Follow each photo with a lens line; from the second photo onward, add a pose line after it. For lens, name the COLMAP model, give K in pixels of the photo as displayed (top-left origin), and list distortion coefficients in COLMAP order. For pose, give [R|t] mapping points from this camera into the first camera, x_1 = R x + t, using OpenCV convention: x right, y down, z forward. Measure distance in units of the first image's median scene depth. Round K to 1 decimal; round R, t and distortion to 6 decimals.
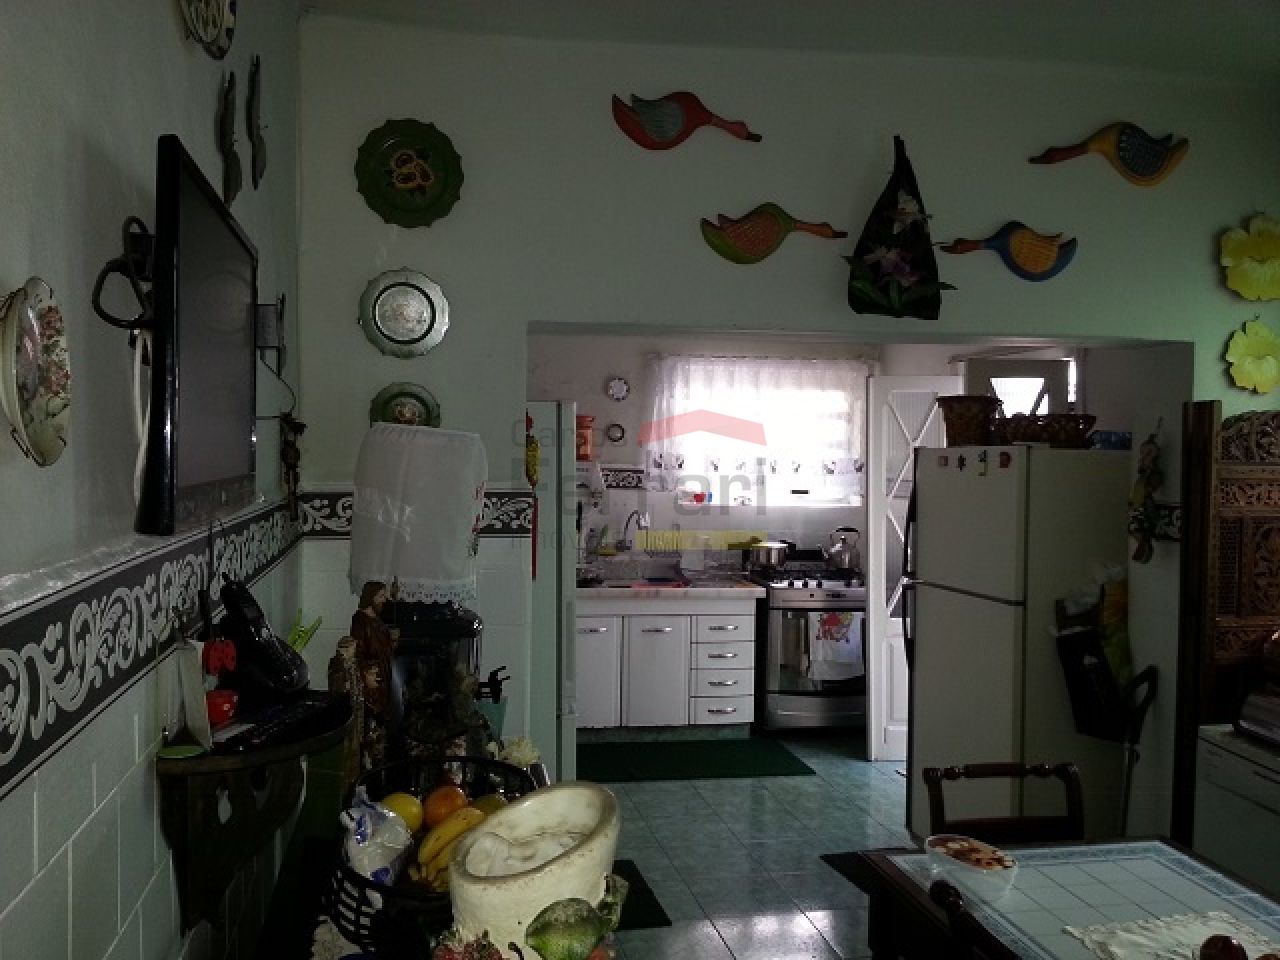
lens RADIAL K [[1050.3, 0, 633.2], [0, 1050.3, 476.2], [0, 0, 1]] dist [0.074836, -0.113827]
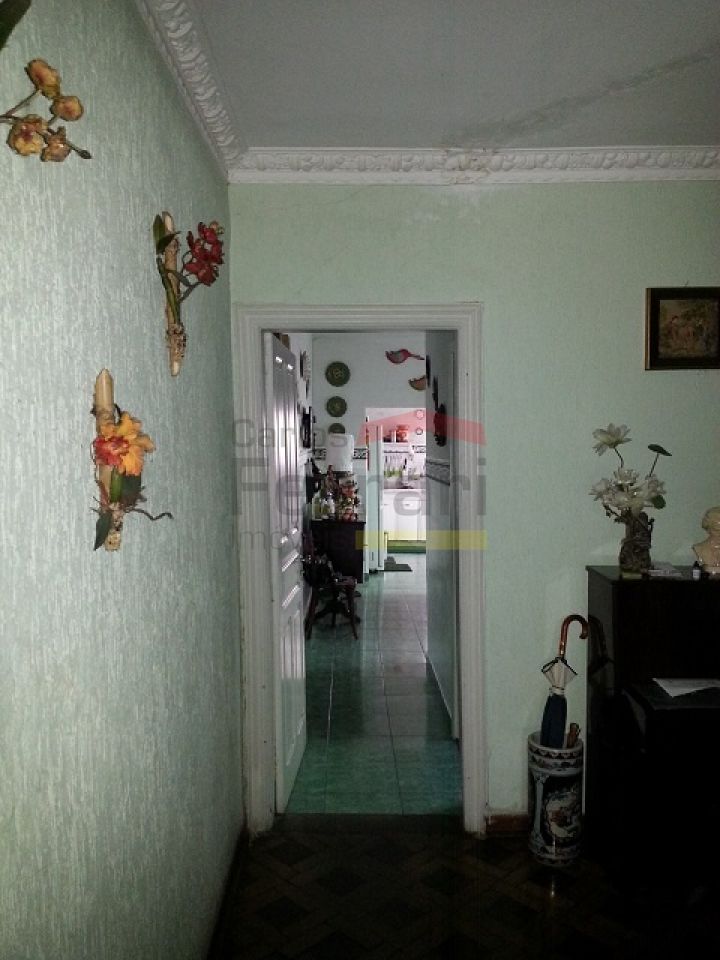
lens RADIAL K [[787.8, 0, 358.5], [0, 787.8, 476.2], [0, 0, 1]] dist [0.074836, -0.113827]
pose [[0.980581, -0.005916, -0.196024, 0.392695], [0.010367, 0.999711, 0.021691, 0.044920], [0.195839, -0.023302, 0.980359, -1.681392]]
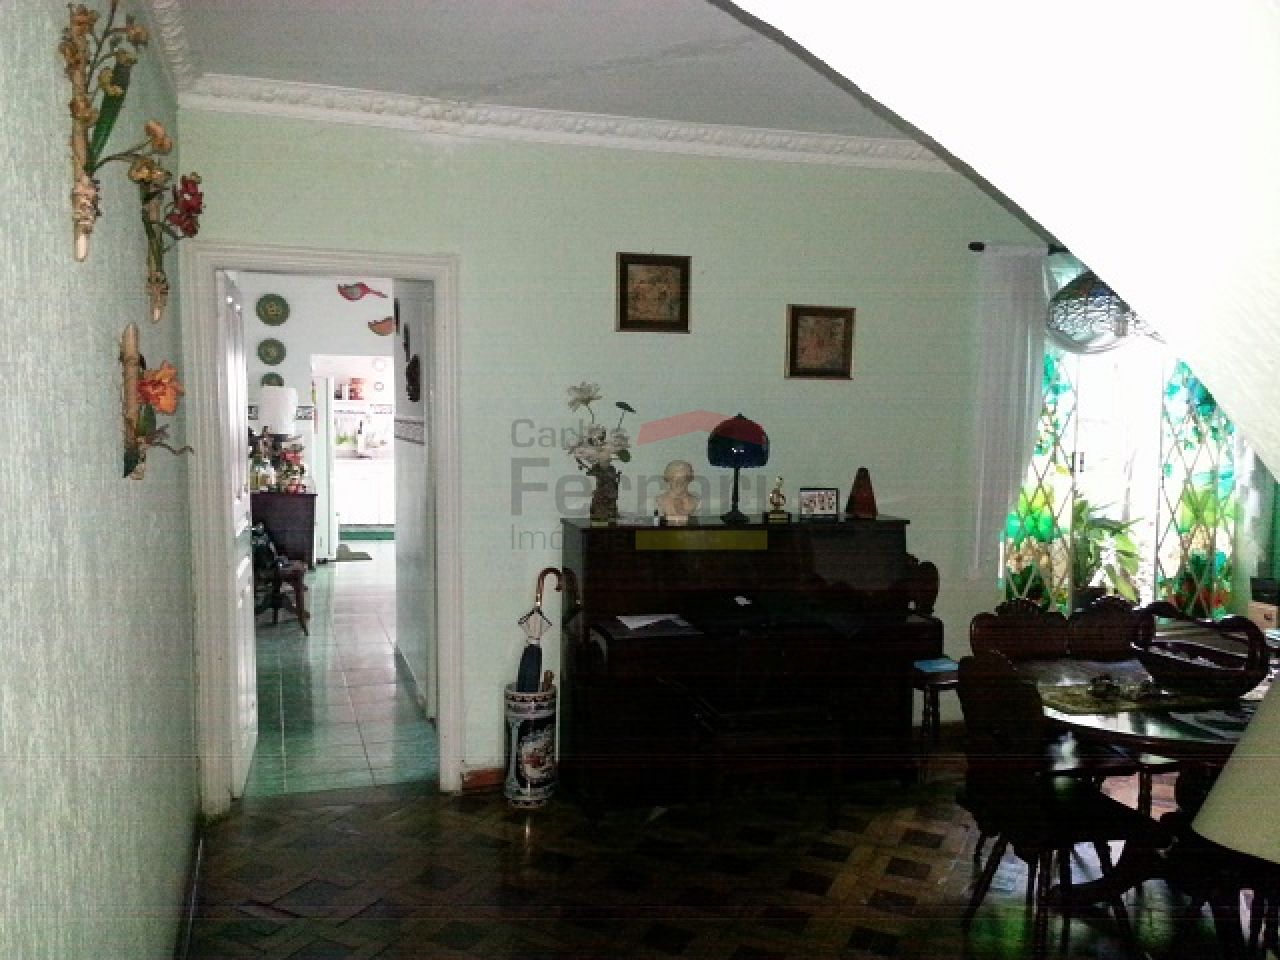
lens RADIAL K [[1050.3, 0, 647.9], [0, 1050.3, 476.0], [0, 0, 1]] dist [0.074836, -0.113827]
pose [[0.990905, -0.007106, 0.134377, 0.404951], [0.000541, 0.998807, 0.048824, 0.058671], [-0.134563, -0.048307, 0.989727, -1.984464]]
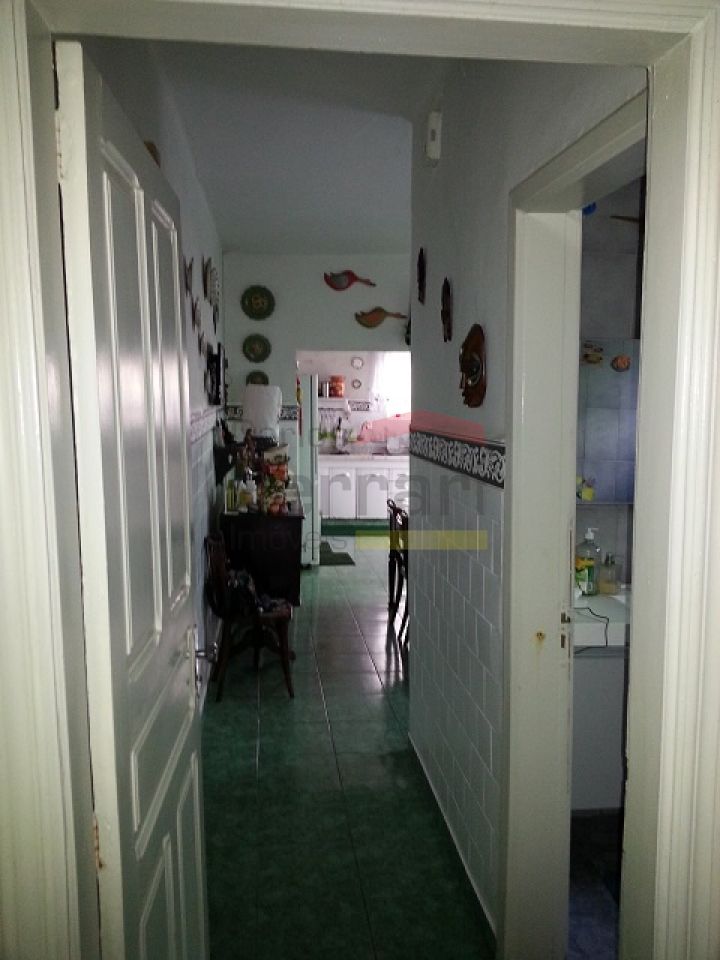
lens RADIAL K [[787.8, 0, 357.4], [0, 787.8, 470.5], [0, 0, 1]] dist [0.074836, -0.113827]
pose [[0.995912, 0.001082, -0.090319, 0.232332], [0.005521, 0.997330, 0.072819, 0.029524], [0.090157, -0.073020, 0.993247, -1.052377]]
